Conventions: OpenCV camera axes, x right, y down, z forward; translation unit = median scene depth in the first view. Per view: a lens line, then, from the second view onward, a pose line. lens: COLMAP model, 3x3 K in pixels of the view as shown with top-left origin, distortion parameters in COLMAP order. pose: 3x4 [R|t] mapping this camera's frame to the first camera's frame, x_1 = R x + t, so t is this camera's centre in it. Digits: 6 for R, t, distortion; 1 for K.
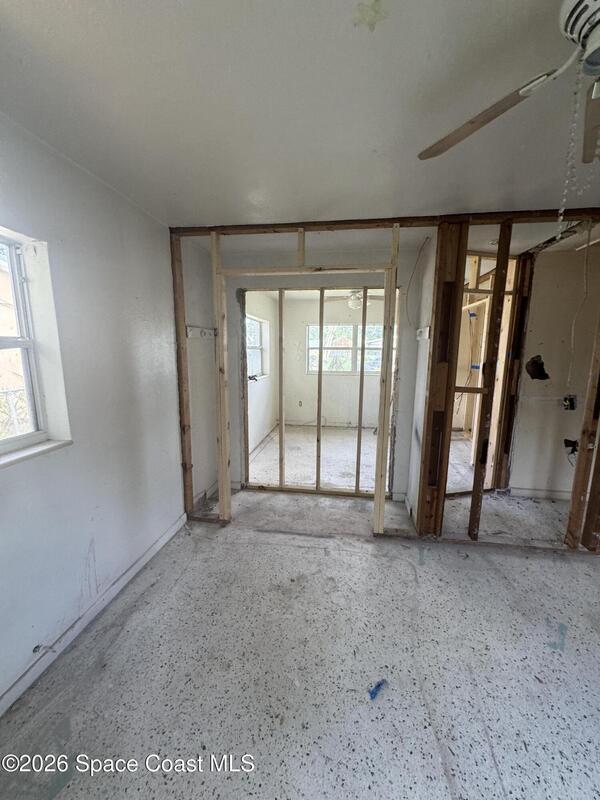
lens RADIAL K [[319.9, 0, 300.5], [0, 319.9, 397.1], [0, 0, 1]] dist [-0.003460, 0.001022]
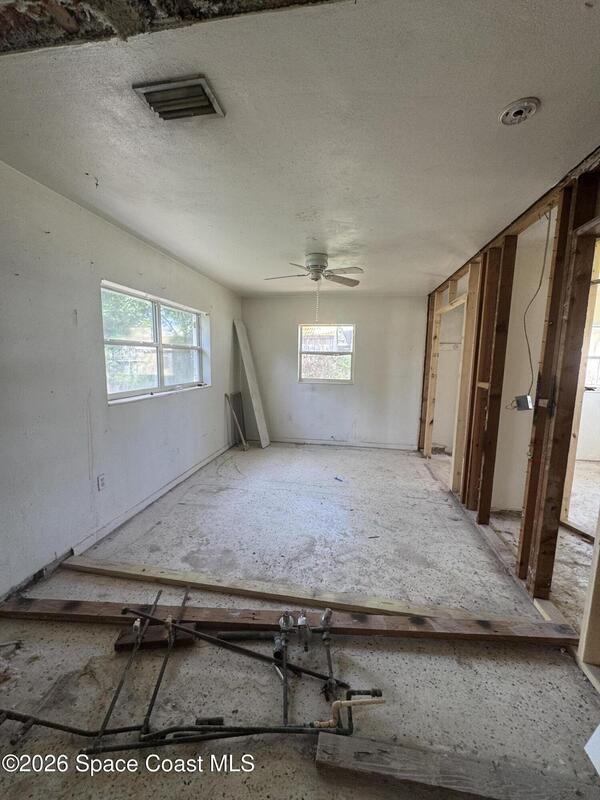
lens RADIAL K [[319.9, 0, 303.4], [0, 319.9, 402.9], [0, 0, 1]] dist [-0.003460, 0.001022]
pose [[-0.007516, 0.122167, -0.992481, 1.676008], [-0.175706, 0.976906, 0.121581, 0.023571], [0.984414, 0.175298, 0.014123, 0.350240]]
